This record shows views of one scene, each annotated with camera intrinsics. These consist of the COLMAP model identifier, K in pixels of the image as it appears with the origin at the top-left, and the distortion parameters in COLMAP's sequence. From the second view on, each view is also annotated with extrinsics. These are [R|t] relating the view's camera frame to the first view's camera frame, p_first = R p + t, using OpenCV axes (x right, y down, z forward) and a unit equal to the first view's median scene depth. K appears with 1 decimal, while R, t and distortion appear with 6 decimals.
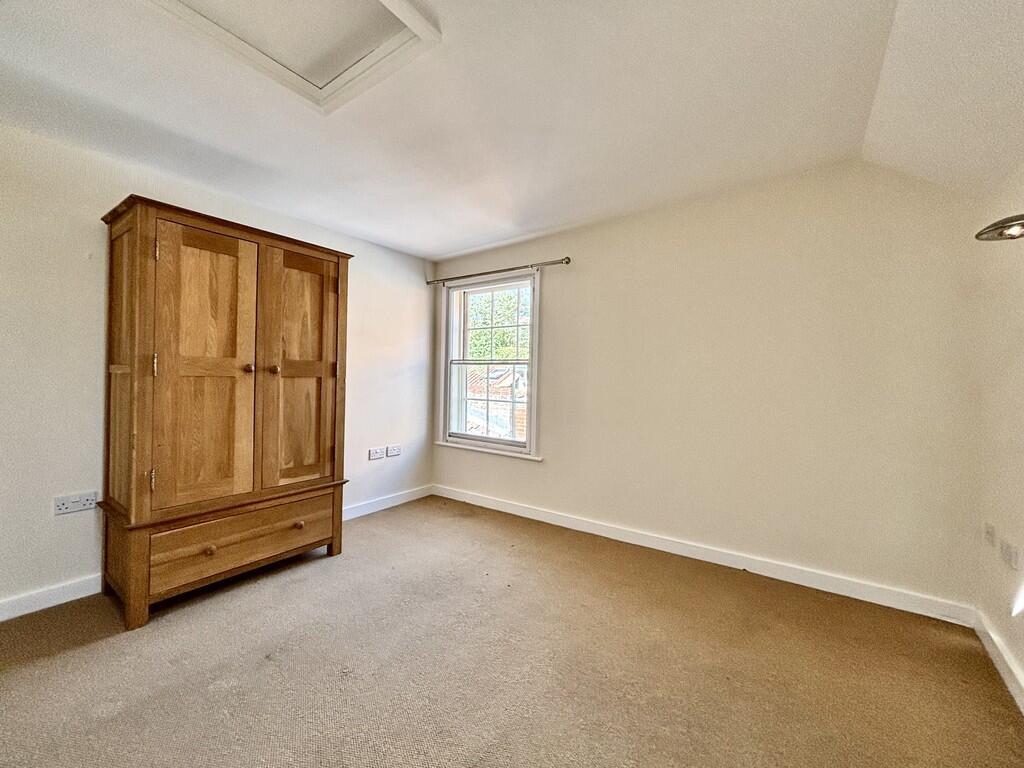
lens RADIAL K [[412.0, 0, 512.2], [0, 412.0, 380.0], [0, 0, 1]] dist [-0.001540, 0.000000]
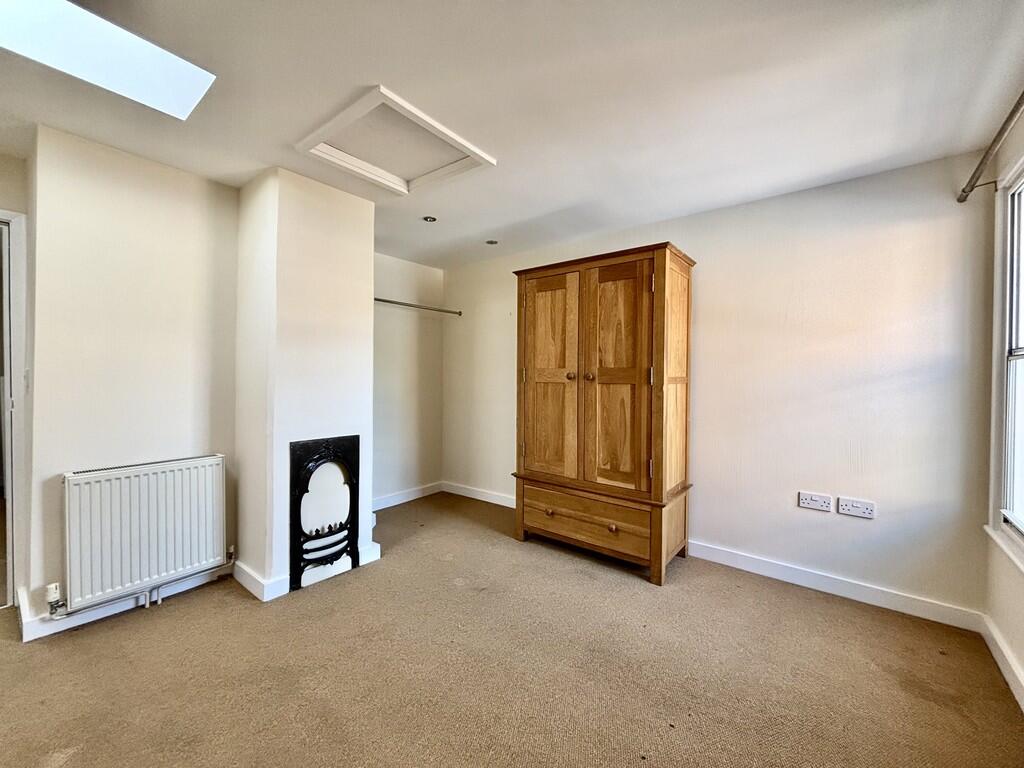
lens RADIAL K [[412.0, 0, 513.4], [0, 412.0, 382.1], [0, 0, 1]] dist [-0.001540, 0.000000]
pose [[-0.047866, -0.013492, -0.998763, 0.542609], [-0.024856, 0.999615, -0.012313, 0.008051], [0.998544, 0.024236, -0.048183, 0.820708]]
